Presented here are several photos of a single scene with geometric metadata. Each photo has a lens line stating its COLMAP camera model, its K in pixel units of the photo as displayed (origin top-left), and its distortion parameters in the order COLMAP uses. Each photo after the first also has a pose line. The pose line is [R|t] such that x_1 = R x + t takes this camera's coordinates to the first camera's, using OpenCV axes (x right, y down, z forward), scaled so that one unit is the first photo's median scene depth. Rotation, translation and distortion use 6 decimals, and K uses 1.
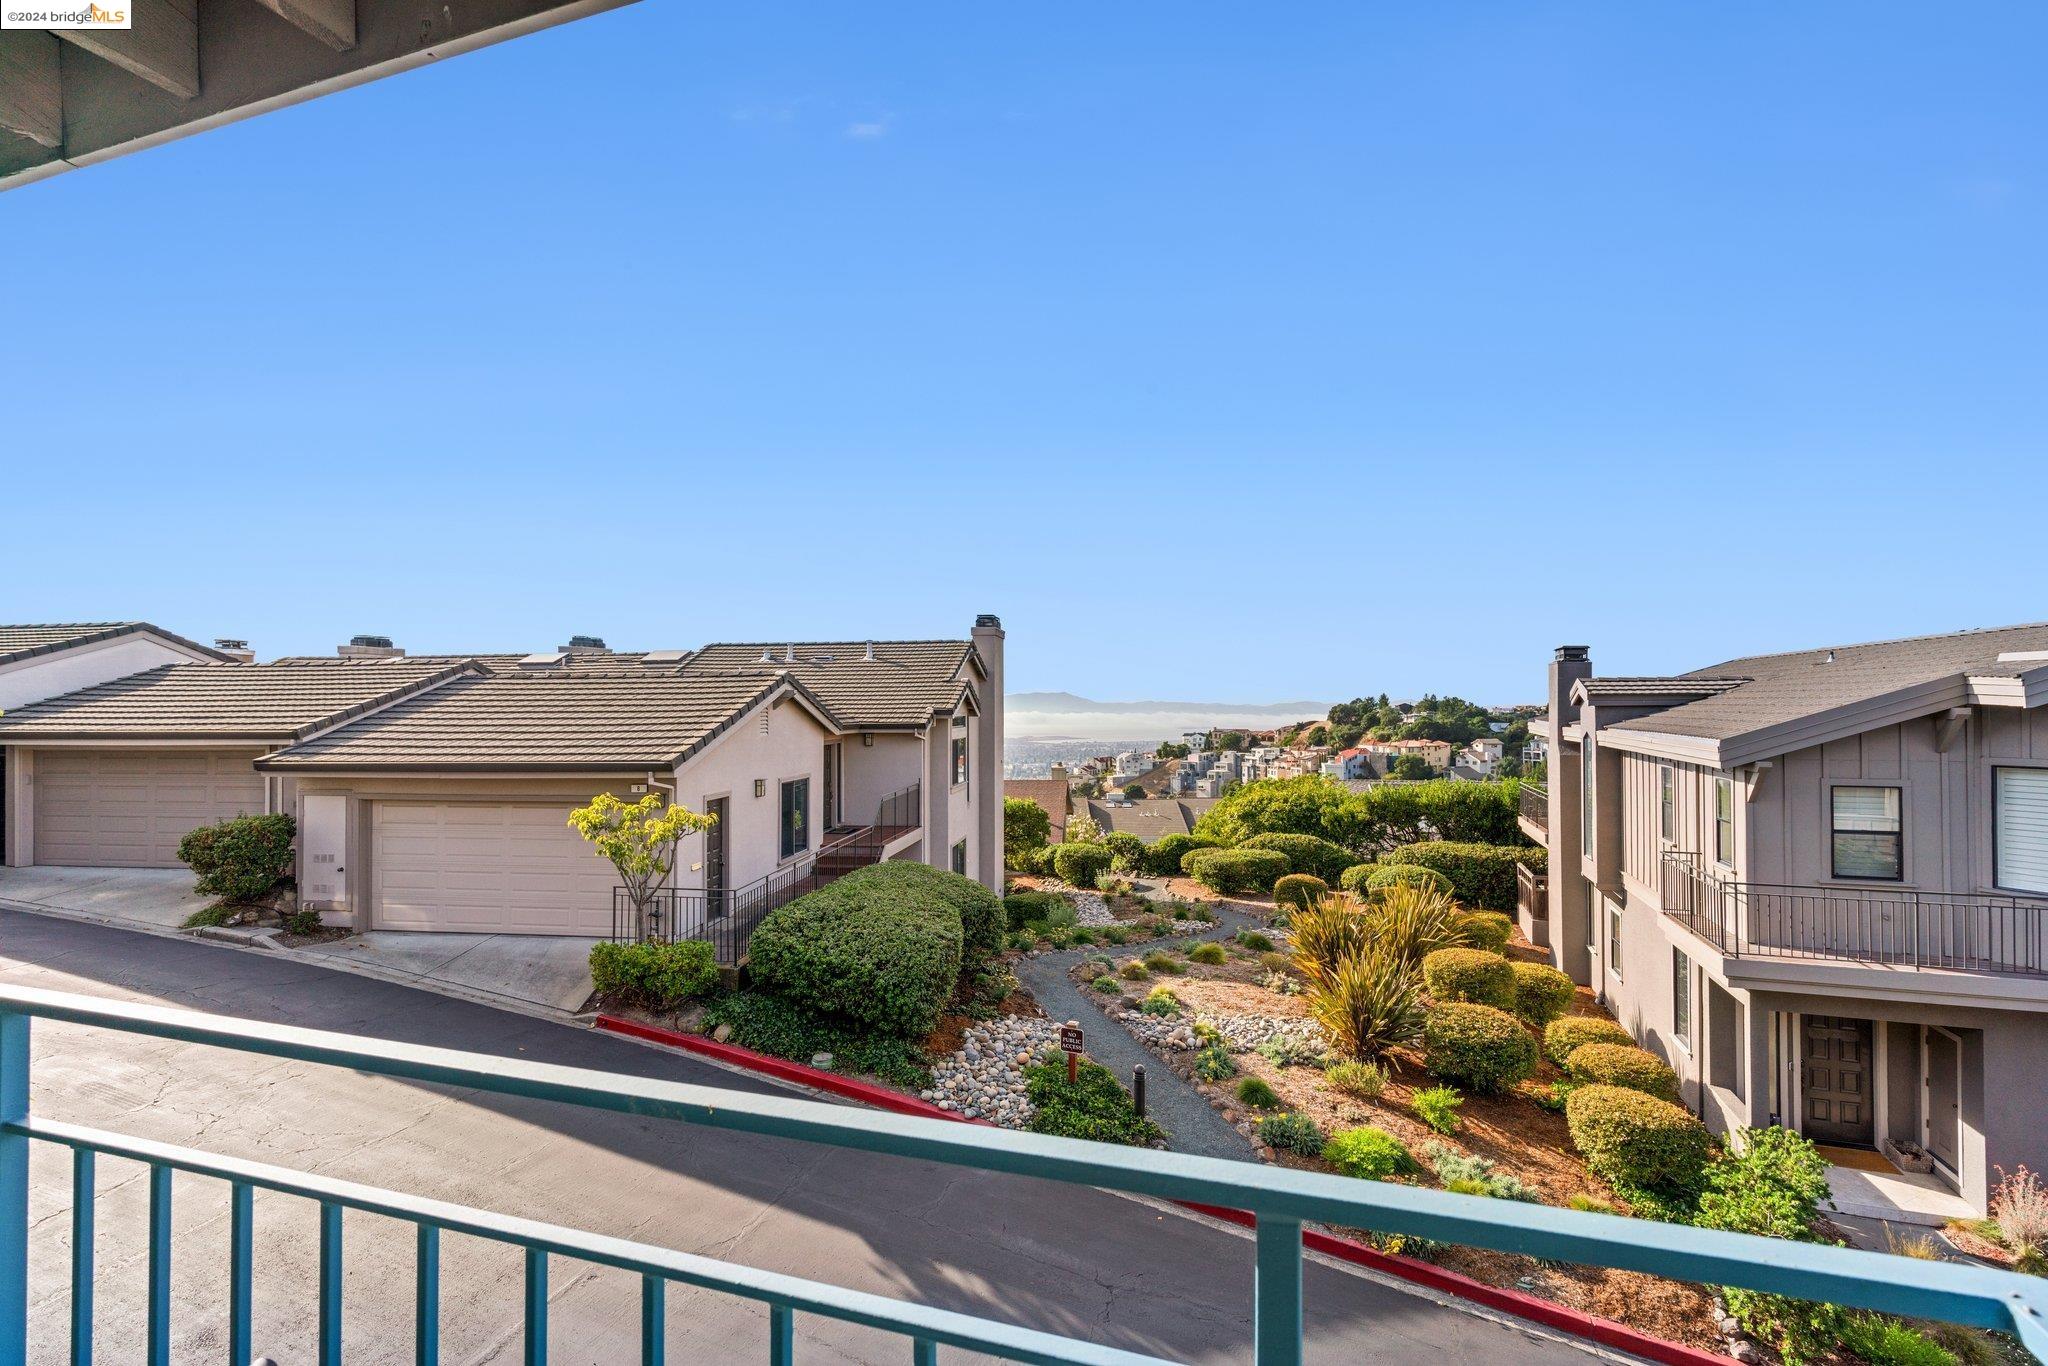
lens RADIAL K [[964.3, 0, 1019.5], [0, 964.3, 686.9], [0, 0, 1]] dist [-0.000465, -0.000090]
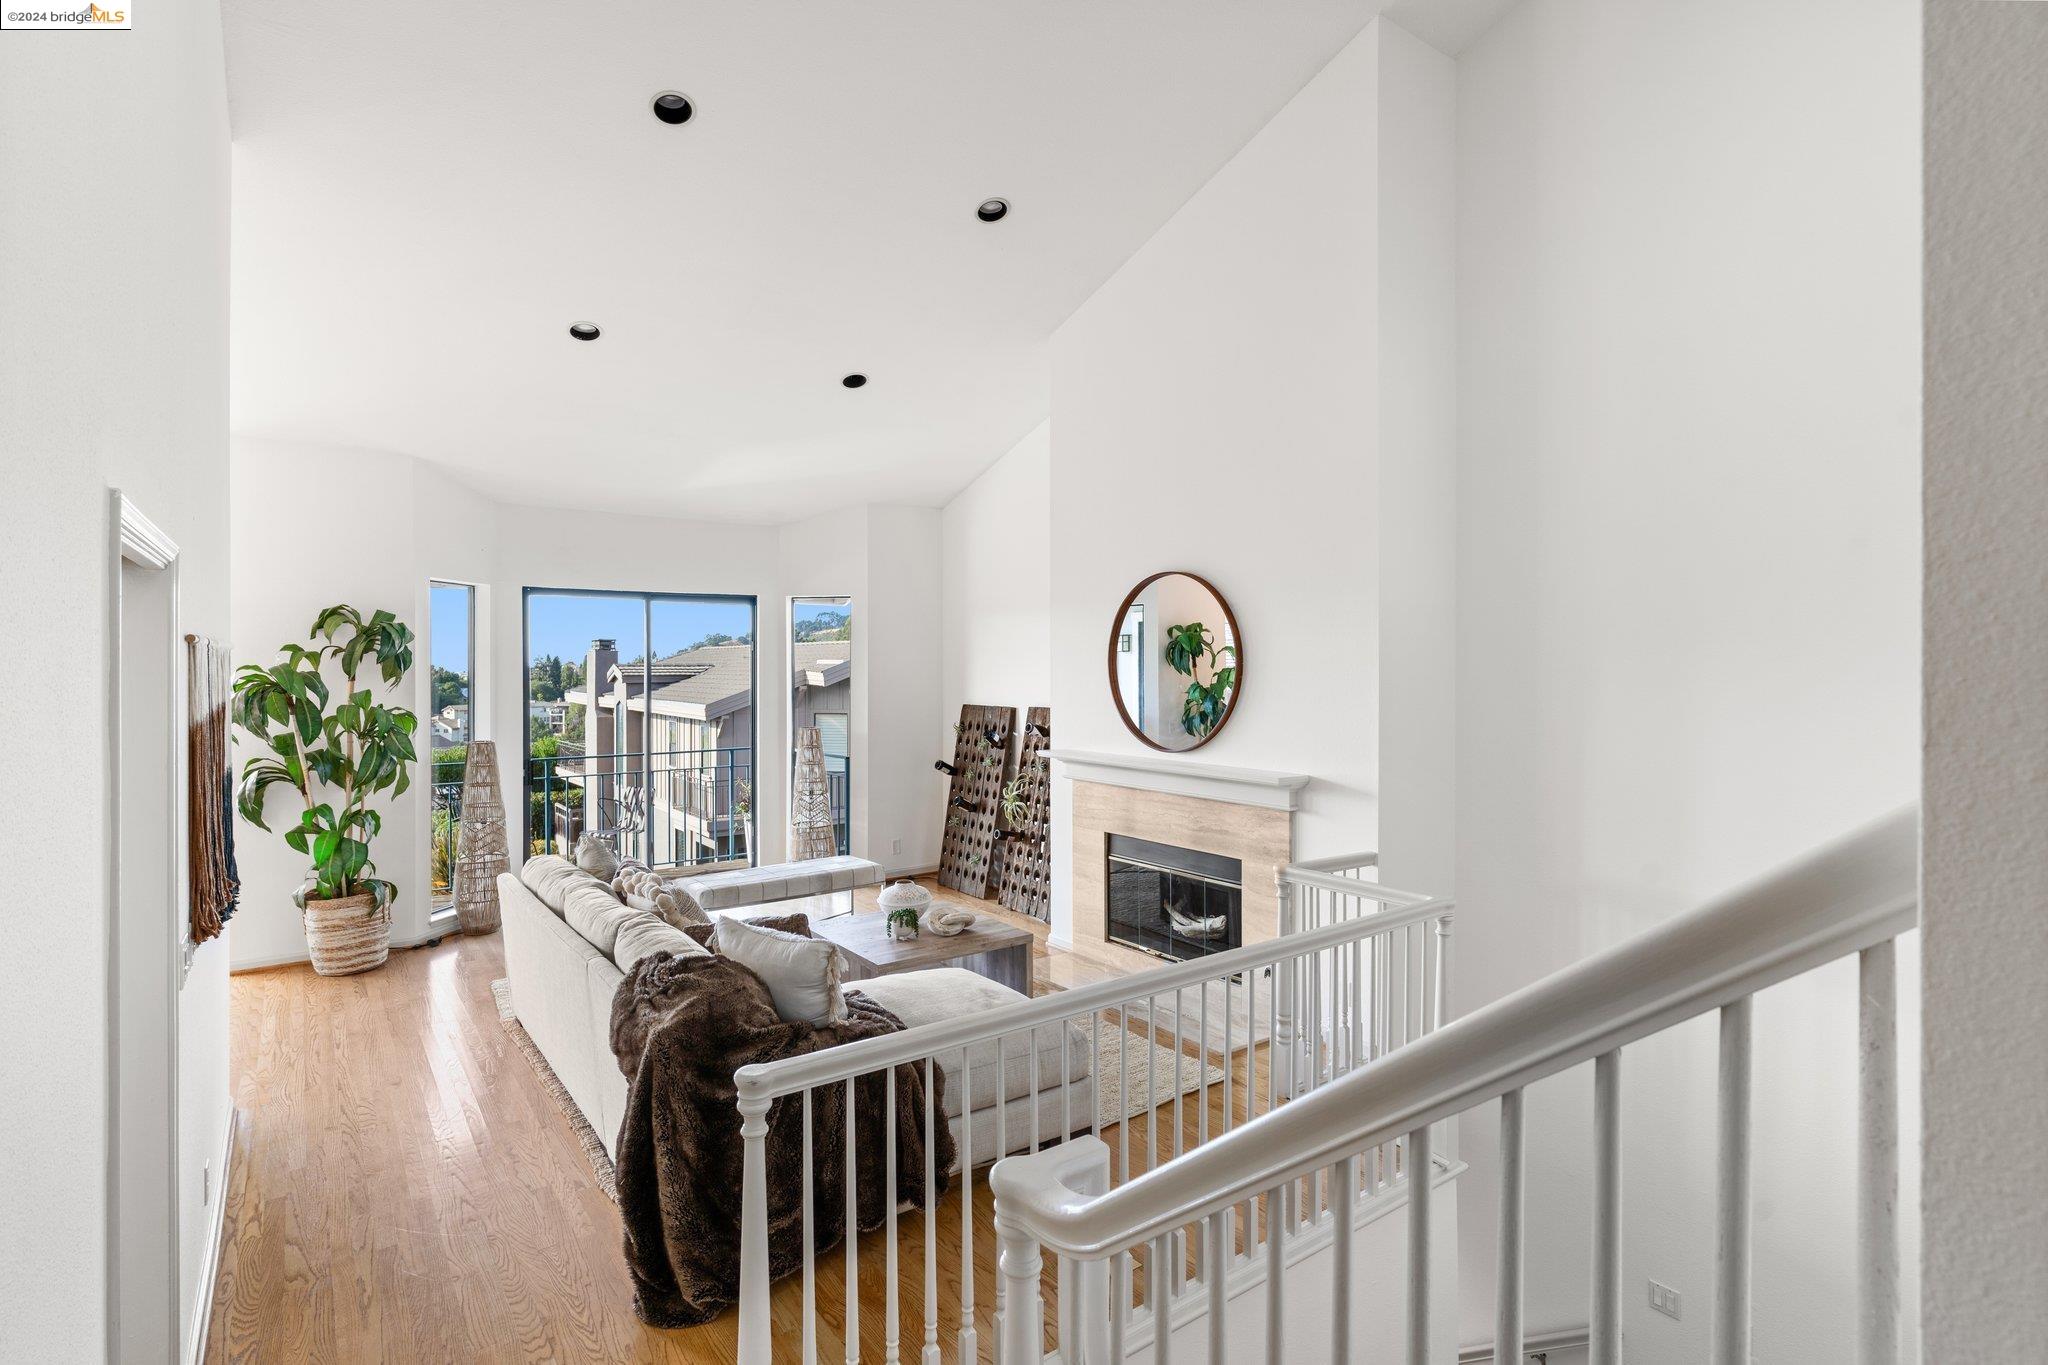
lens RADIAL K [[1007.2, 0, 1022.4], [0, 1007.2, 670.9], [0, 0, 1]] dist [-0.000139, -0.000156]
pose [[0.566935, 0.002297, 0.823760, -0.327253], [-0.019761, 0.999746, 0.010812, -0.026924], [-0.823526, -0.022408, 0.566836, -0.372646]]
